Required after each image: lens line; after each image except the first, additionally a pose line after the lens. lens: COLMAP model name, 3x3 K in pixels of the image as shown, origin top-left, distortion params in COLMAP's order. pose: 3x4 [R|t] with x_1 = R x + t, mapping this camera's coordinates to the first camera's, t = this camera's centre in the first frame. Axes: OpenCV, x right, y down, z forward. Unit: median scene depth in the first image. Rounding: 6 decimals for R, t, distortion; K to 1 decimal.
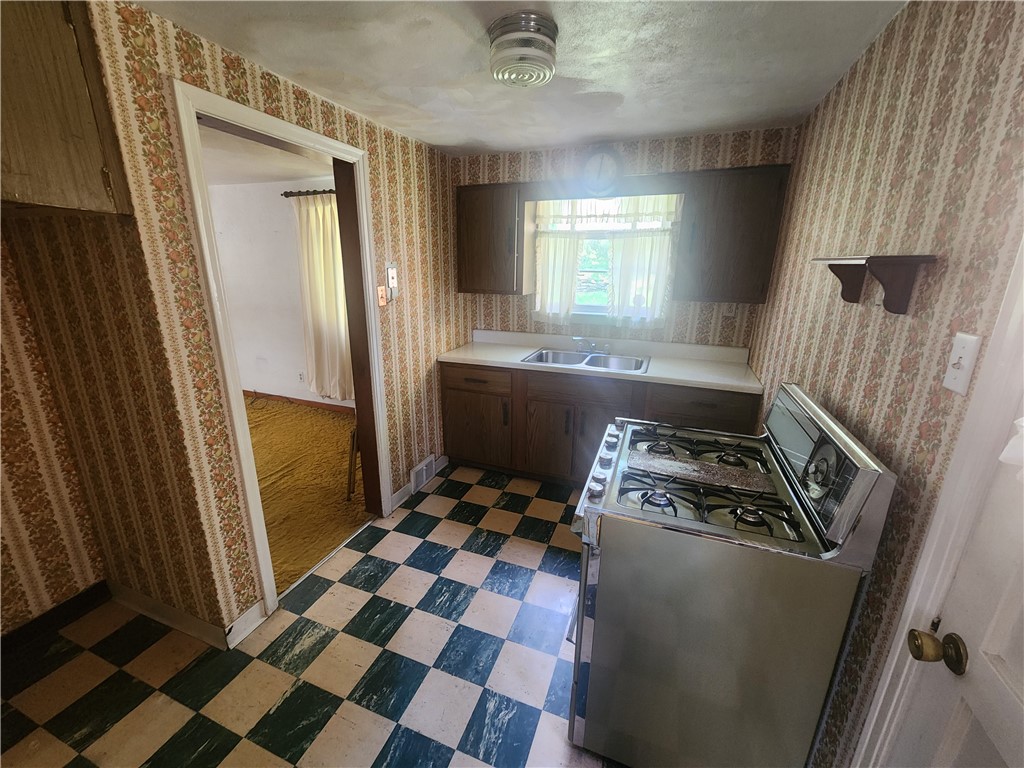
lens RADIAL K [[416.2, 0, 512.0], [0, 416.2, 384.0], [0, 0, 1]] dist [-0.003928, -0.000104]
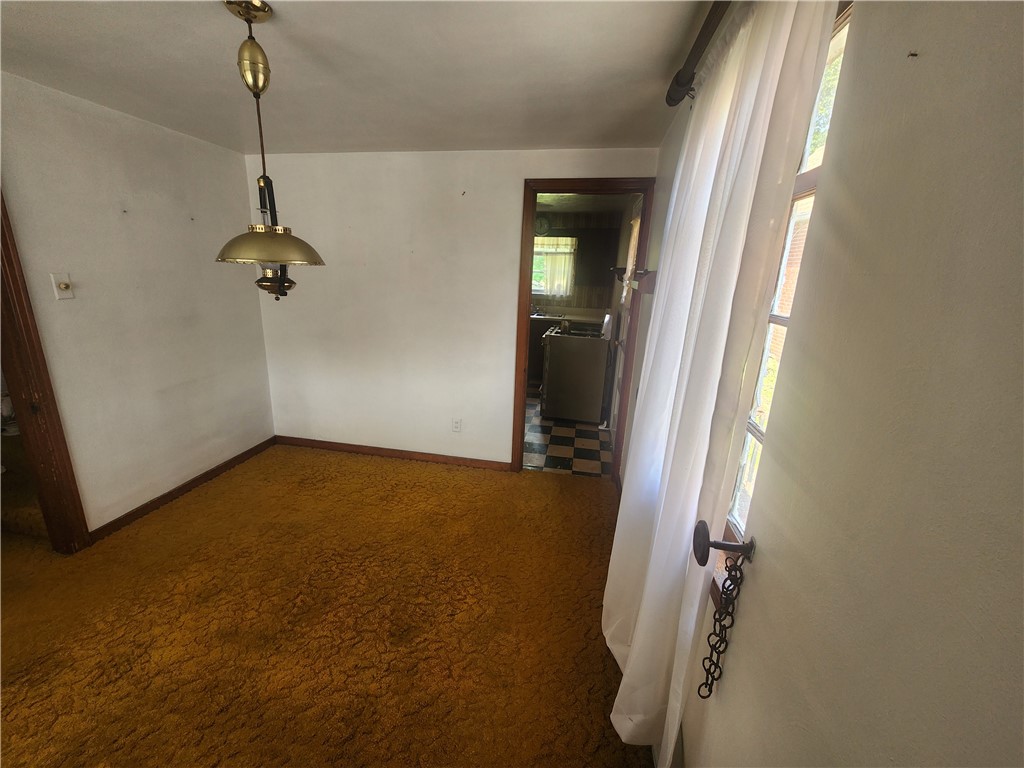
lens RADIAL K [[418.0, 0, 505.1], [0, 418.0, 377.4], [0, 0, 1]] dist [-0.002207, -0.000169]
pose [[0.986651, -0.014564, 0.162199, -0.302018], [0.016966, 0.999766, -0.013434, 0.274101], [-0.161966, 0.016006, 0.986667, -0.990159]]
